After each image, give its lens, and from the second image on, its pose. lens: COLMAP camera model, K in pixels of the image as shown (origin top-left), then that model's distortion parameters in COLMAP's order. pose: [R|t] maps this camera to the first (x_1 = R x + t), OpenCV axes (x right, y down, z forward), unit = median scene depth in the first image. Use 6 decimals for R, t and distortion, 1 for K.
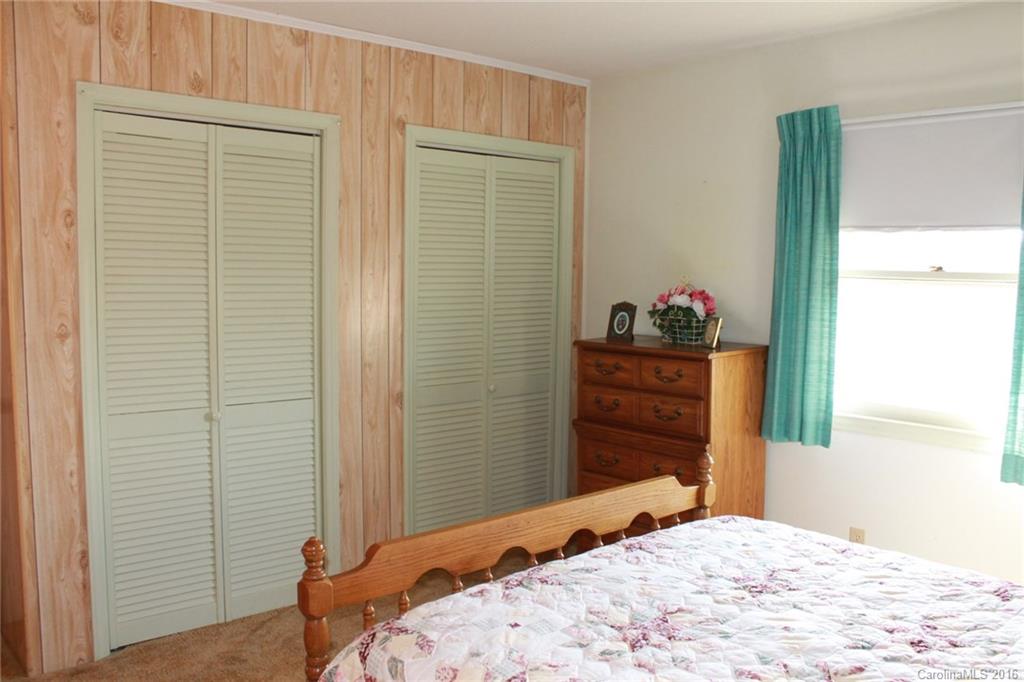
lens RADIAL K [[866.7, 0, 516.2], [0, 866.7, 337.8], [0, 0, 1]] dist [-0.142654, 0.096021]
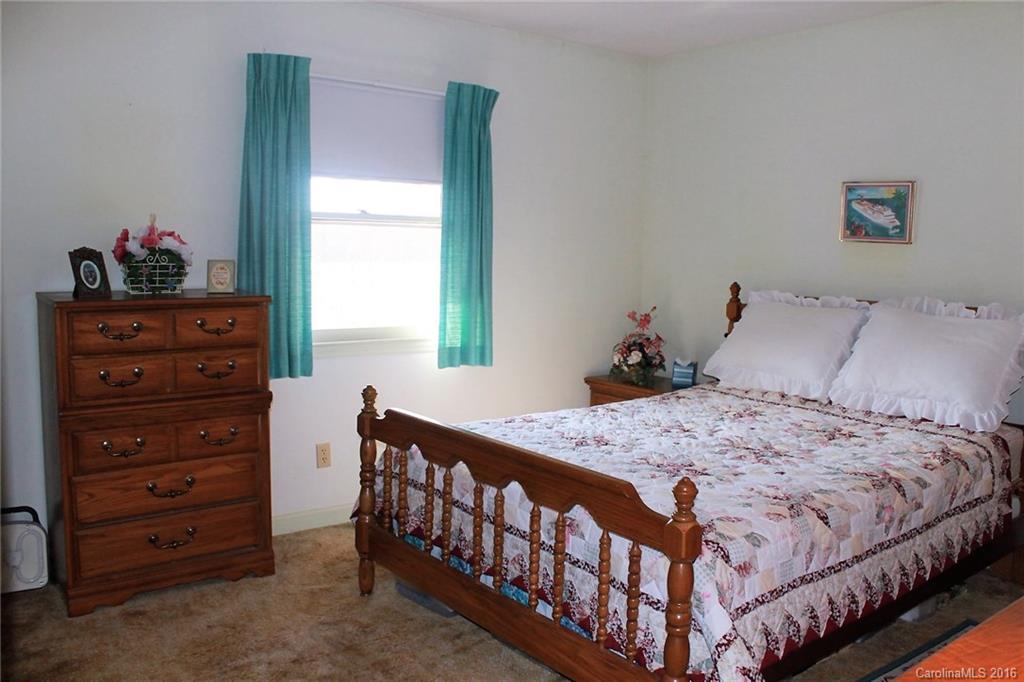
lens RADIAL K [[866.7, 0, 516.5], [0, 866.7, 346.9], [0, 0, 1]] dist [-0.142654, 0.096021]
pose [[0.048745, -0.124902, 0.990971, -0.701042], [0.059001, 0.990778, 0.121976, -0.025457], [-0.997067, 0.052522, 0.055665, 0.667000]]
